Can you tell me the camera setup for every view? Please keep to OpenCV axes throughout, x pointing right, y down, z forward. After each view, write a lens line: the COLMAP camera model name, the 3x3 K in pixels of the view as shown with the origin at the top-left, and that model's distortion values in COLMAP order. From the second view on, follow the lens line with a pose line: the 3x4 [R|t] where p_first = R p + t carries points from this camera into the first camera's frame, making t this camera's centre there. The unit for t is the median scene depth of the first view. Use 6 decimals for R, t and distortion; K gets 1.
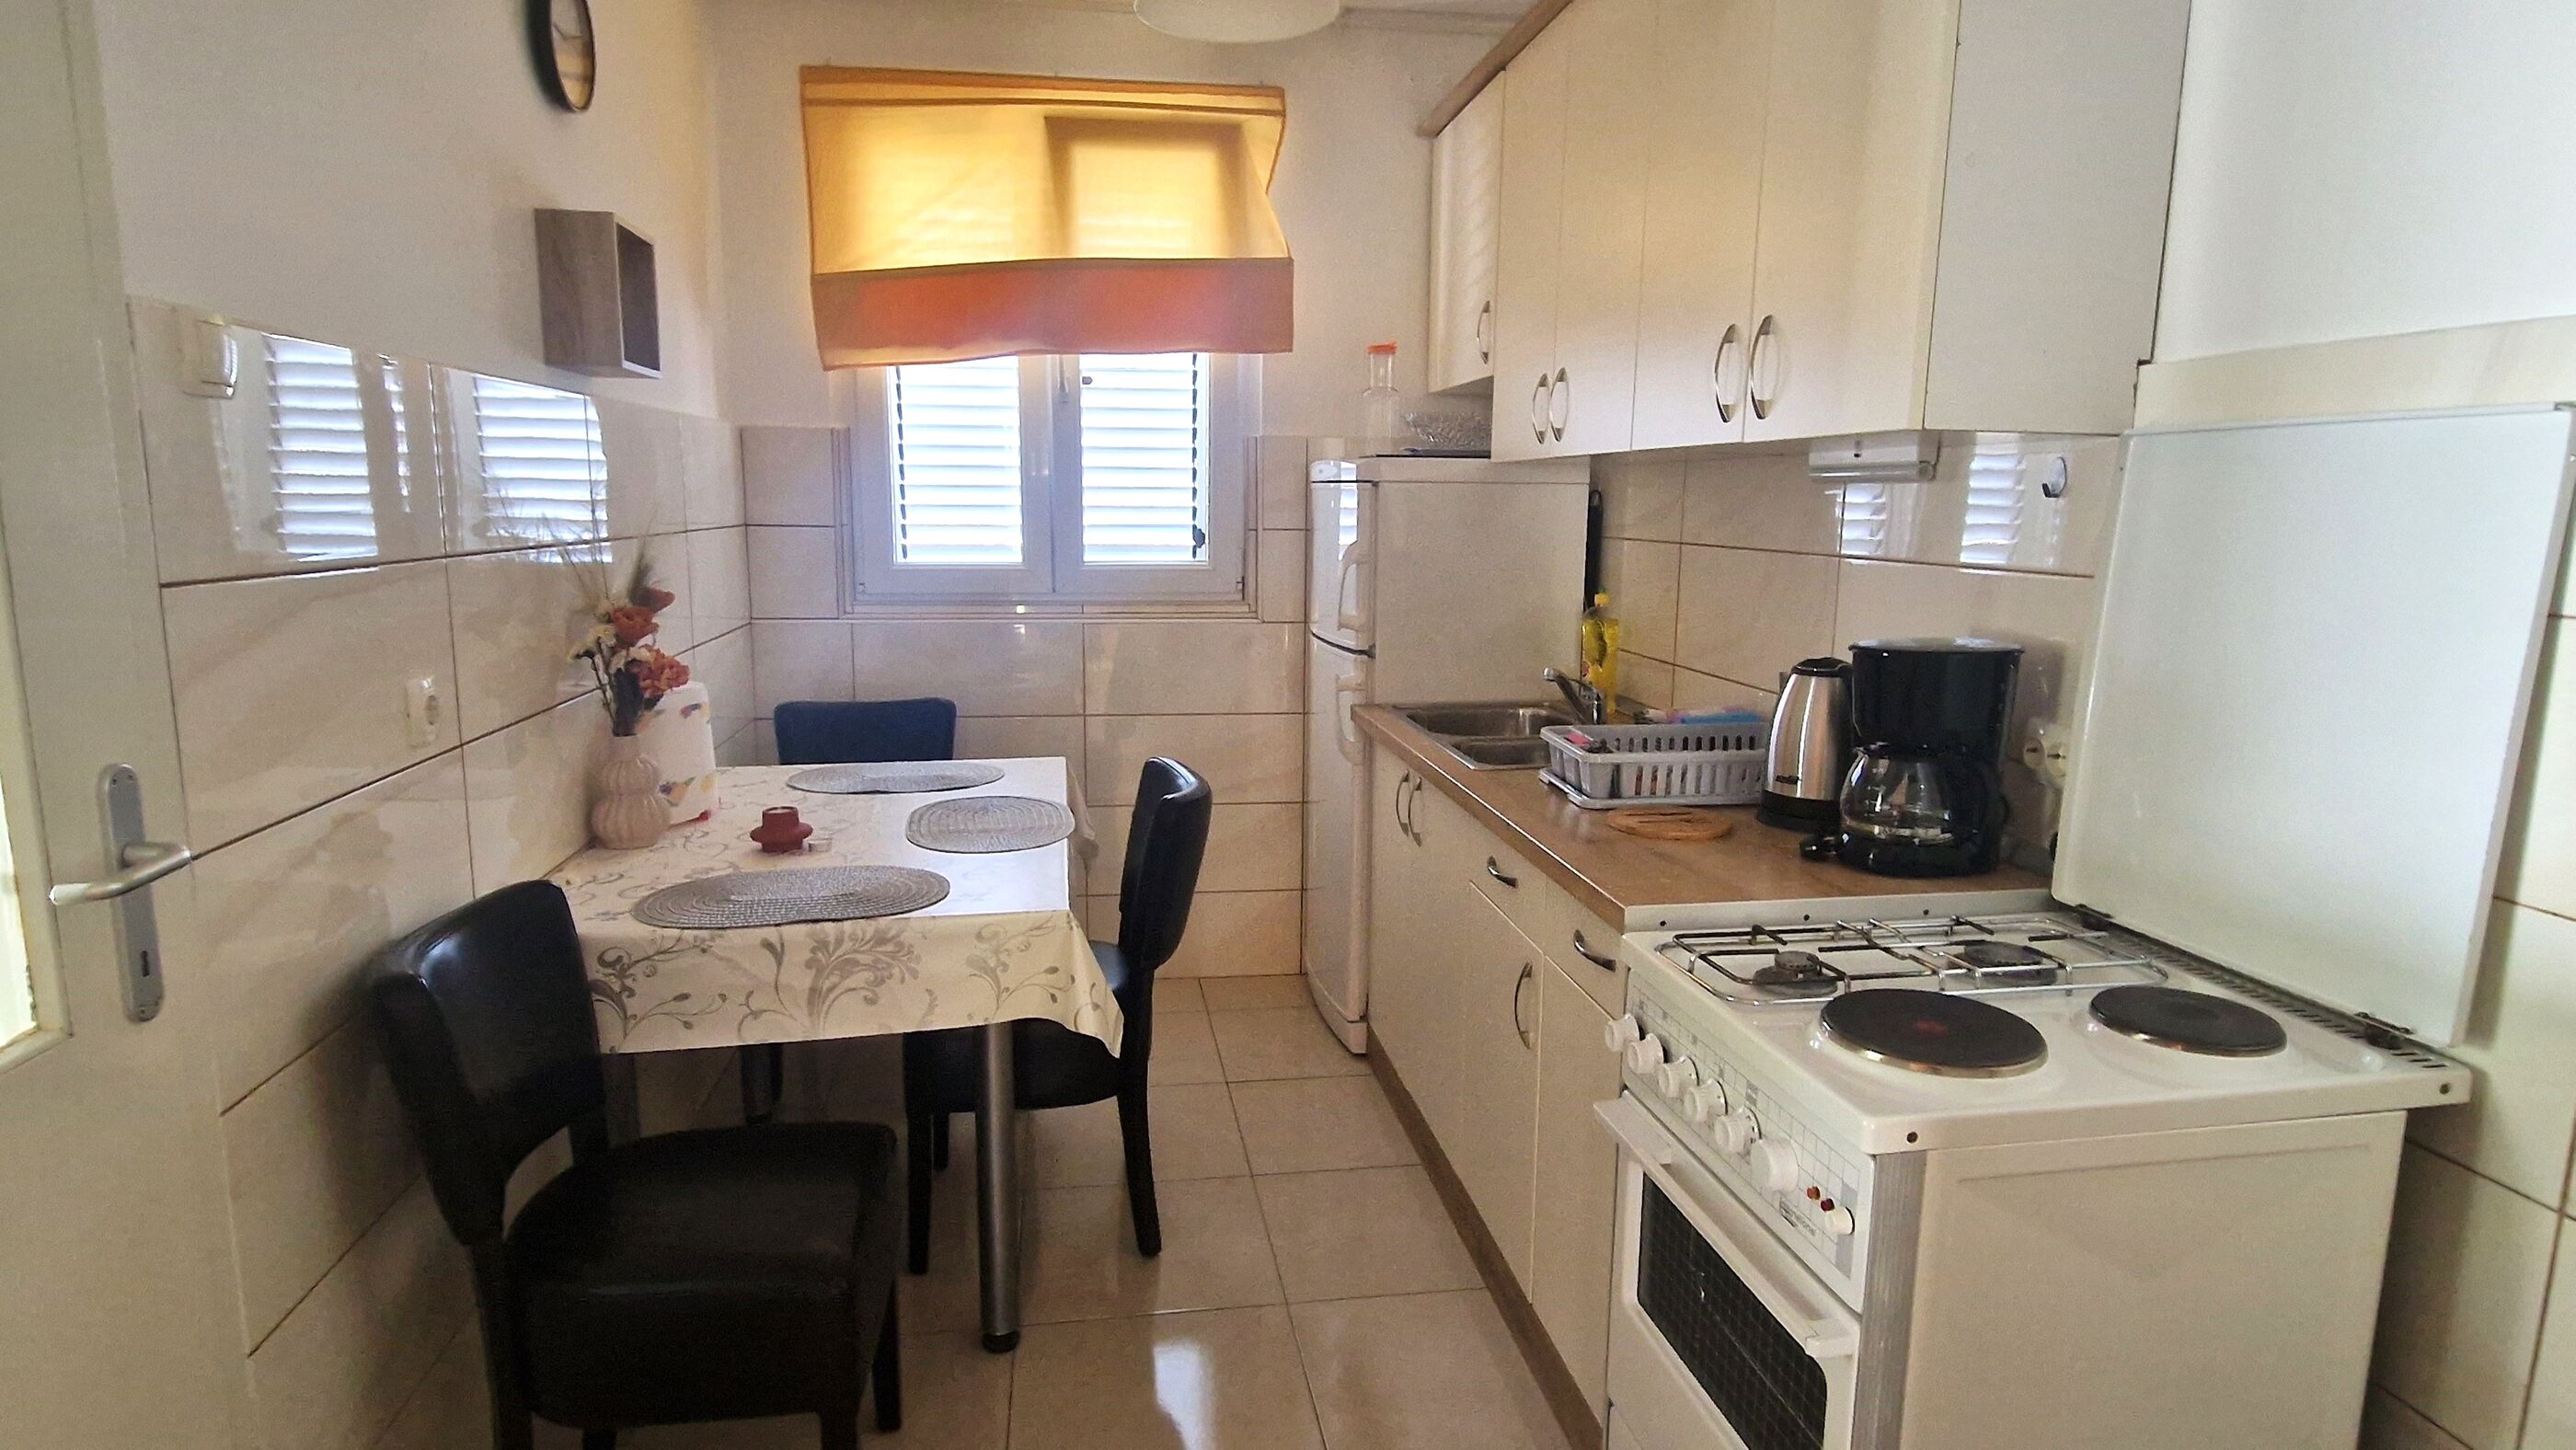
lens RADIAL K [[1414.2, 0, 1288.0], [0, 1414.2, 725.0], [0, 0, 1]] dist [0.003115, 0.000216]
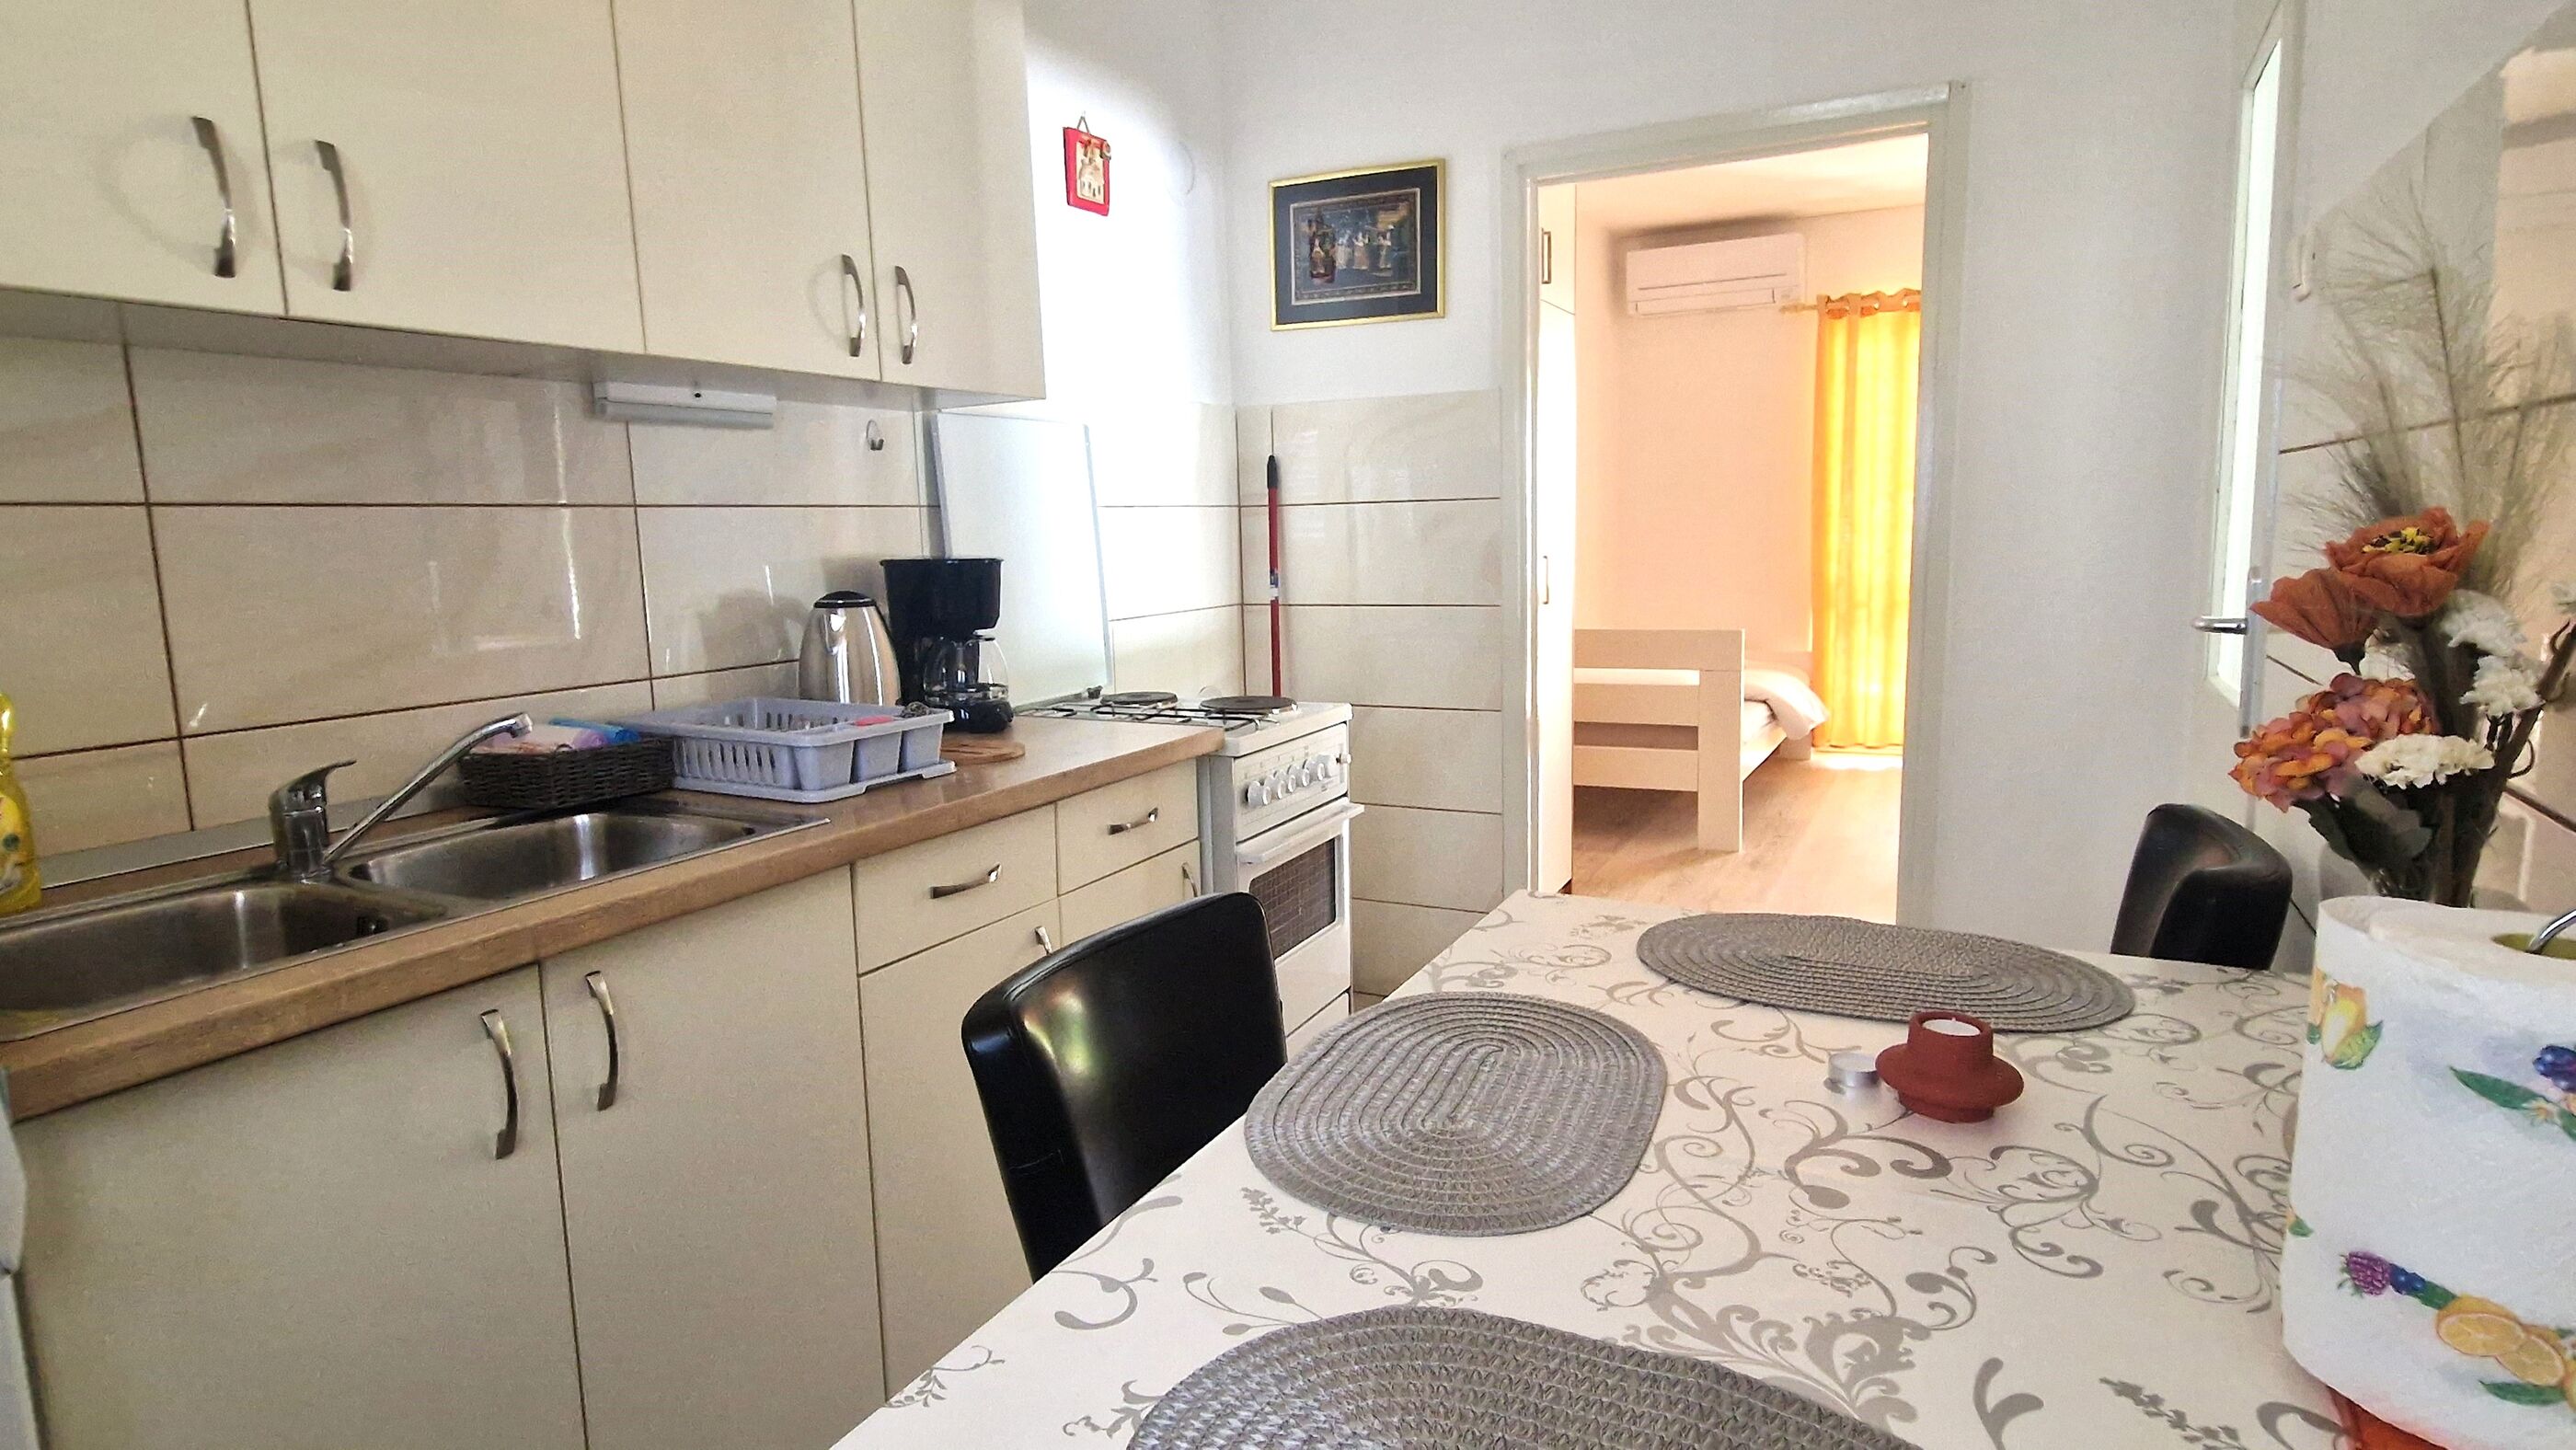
lens RADIAL K [[1414.2, 0, 1288.0], [0, 1414.2, 725.0], [0, 0, 1]] dist [0.003115, 0.000216]
pose [[-0.832727, -0.065848, 0.549754, -0.315063], [0.112669, 0.951976, 0.284687, -0.138297], [-0.542099, 0.299007, -0.785317, 1.075678]]
